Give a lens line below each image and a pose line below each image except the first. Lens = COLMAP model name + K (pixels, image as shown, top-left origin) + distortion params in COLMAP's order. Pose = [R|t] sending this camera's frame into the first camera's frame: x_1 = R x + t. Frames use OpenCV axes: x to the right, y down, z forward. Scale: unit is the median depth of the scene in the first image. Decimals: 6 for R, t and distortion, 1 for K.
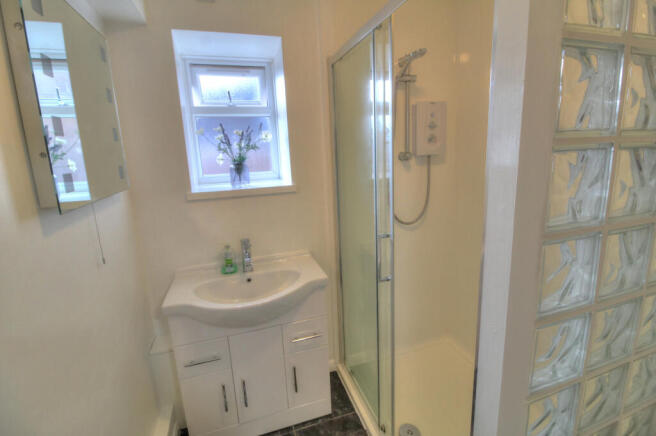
lens RADIAL K [[306.0, 0, 326.4], [0, 306.0, 213.9], [0, 0, 1]] dist [0.004795, -0.014626]
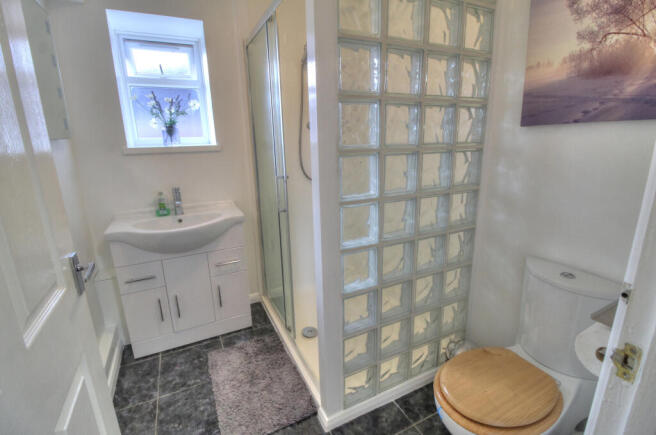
lens RADIAL K [[306.0, 0, 326.4], [0, 306.0, 213.4], [0, 0, 1]] dist [0.004795, -0.014626]
pose [[0.988912, -0.014015, 0.147841, 0.143668], [0.008559, 0.999261, 0.037478, 0.142545], [-0.148257, -0.035797, 0.988301, -0.294524]]
